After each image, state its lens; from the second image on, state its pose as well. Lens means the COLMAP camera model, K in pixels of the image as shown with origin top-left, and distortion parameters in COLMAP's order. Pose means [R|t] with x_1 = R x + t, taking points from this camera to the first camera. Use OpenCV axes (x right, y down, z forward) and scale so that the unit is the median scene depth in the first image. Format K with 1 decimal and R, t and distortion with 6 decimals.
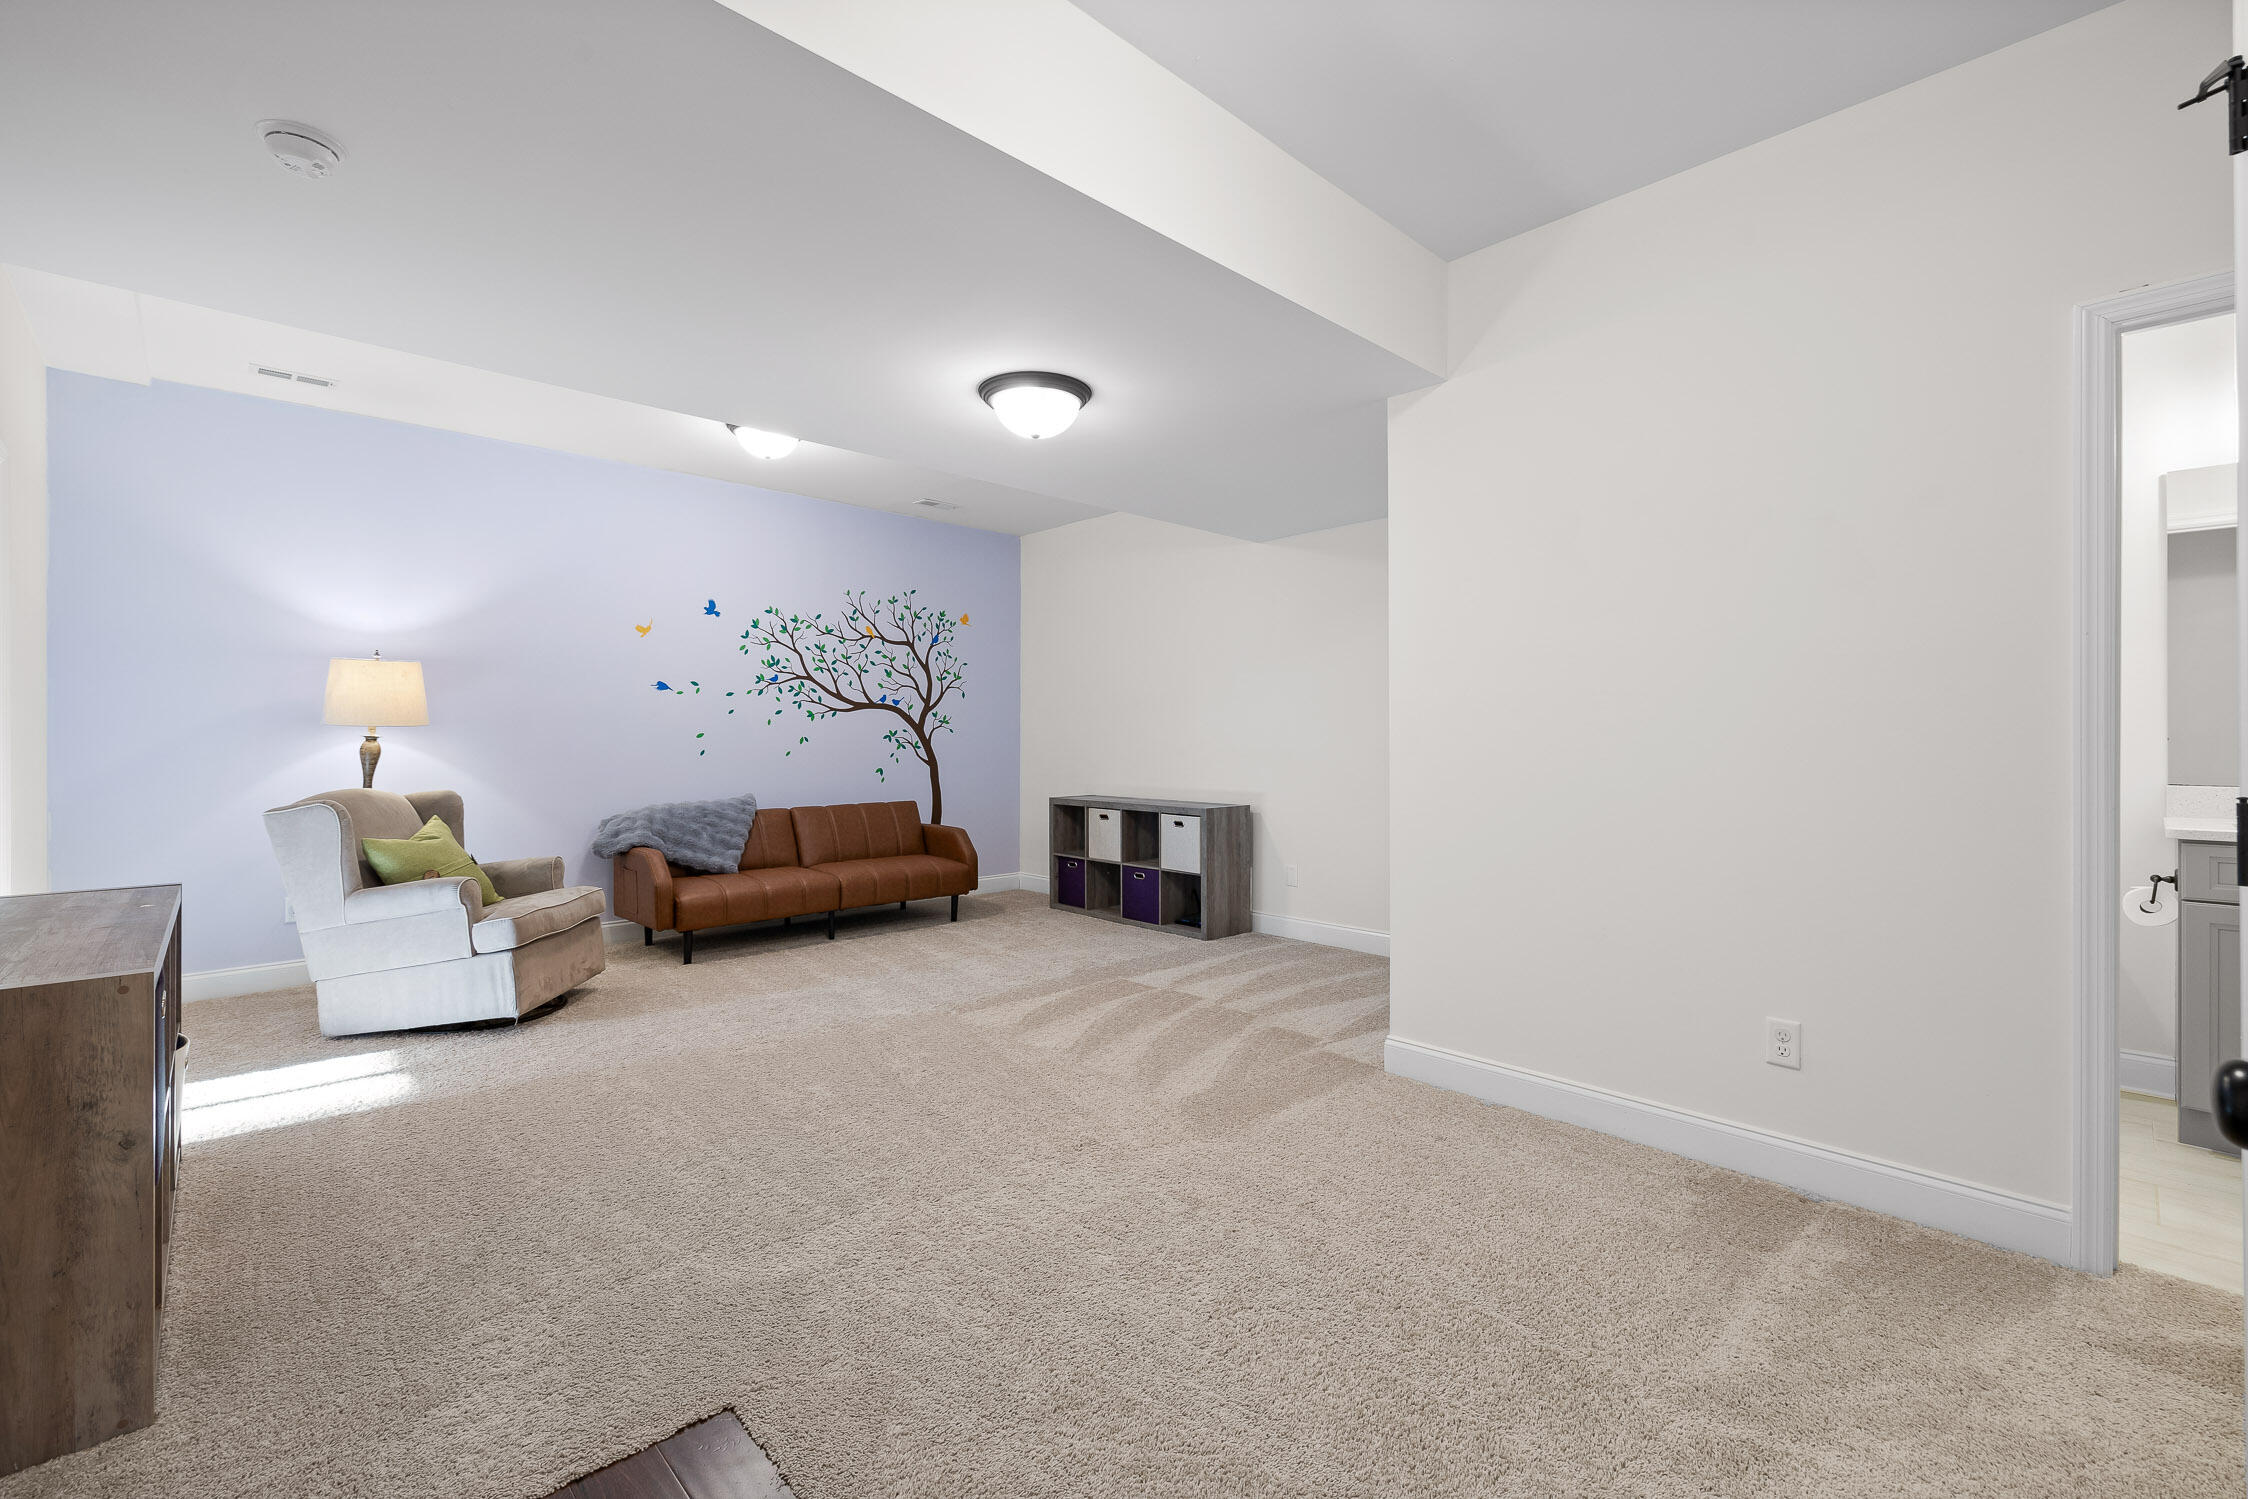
lens RADIAL K [[951.6, 0, 1124.1], [0, 951.6, 737.0], [0, 0, 1]] dist [-0.003036, 0.001328]
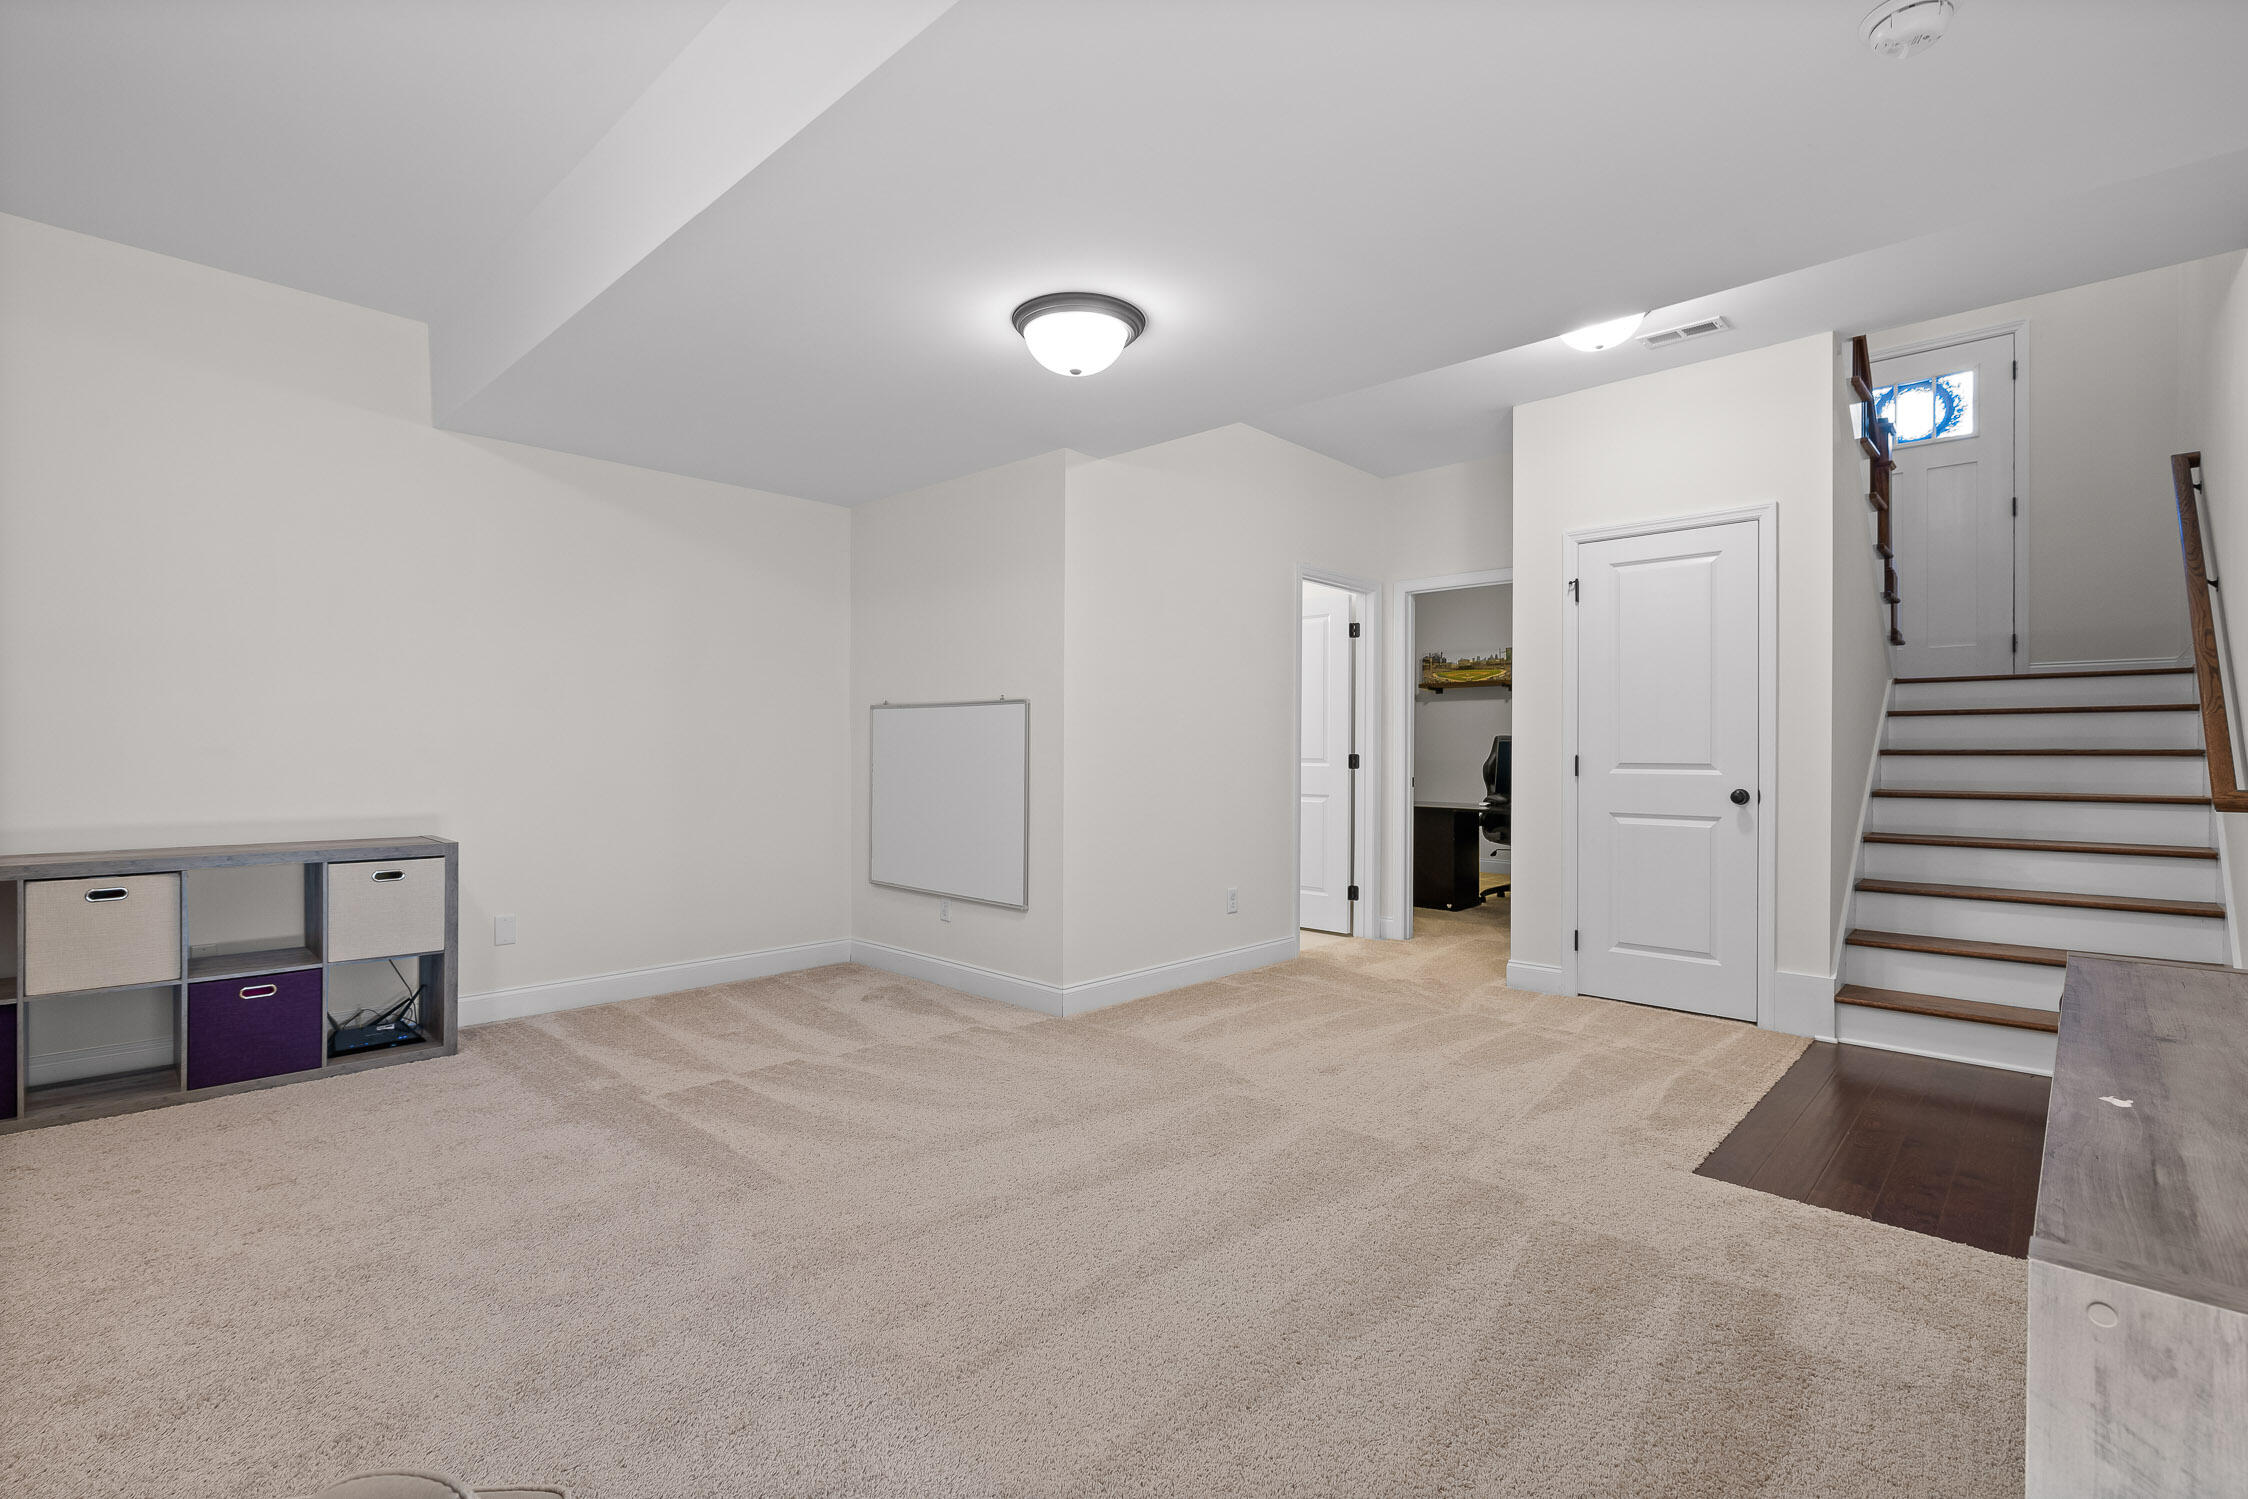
lens RADIAL K [[1027.6, 0, 1112.6], [0, 1027.6, 741.6], [0, 0, 1]] dist [-0.003574, 0.000545]
pose [[-0.036385, 0.007223, 0.999312, -0.556362], [-0.007062, 0.999947, -0.007485, 0.010417], [-0.999313, -0.007330, -0.036332, 0.550048]]
